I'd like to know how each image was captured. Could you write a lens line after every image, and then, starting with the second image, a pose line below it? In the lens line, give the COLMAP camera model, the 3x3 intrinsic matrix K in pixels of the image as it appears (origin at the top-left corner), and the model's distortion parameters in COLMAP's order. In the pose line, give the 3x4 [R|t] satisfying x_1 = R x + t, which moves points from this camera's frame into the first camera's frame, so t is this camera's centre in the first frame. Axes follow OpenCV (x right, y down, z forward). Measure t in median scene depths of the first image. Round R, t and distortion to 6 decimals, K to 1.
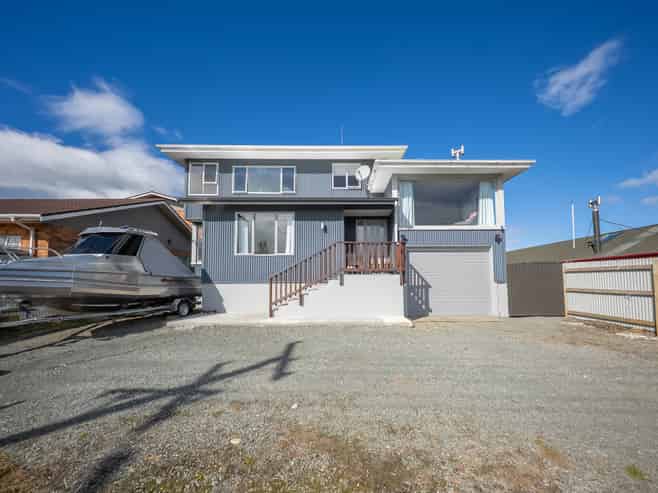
lens RADIAL K [[250.1, 0, 330.0], [0, 250.1, 270.9], [0, 0, 1]] dist [-0.001804, -0.000113]
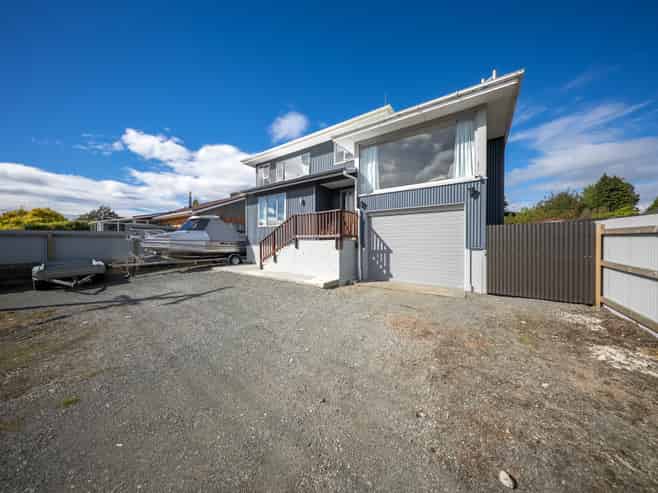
lens RADIAL K [[212.5, 0, 329.0], [0, 212.5, 246.5], [0, 0, 1]] dist [-0.007753, -0.000080]
pose [[0.816711, 0.017074, -0.576794, 0.689804], [0.025718, 0.997492, 0.065943, -0.017810], [0.576474, -0.068691, 0.814223, 0.194980]]
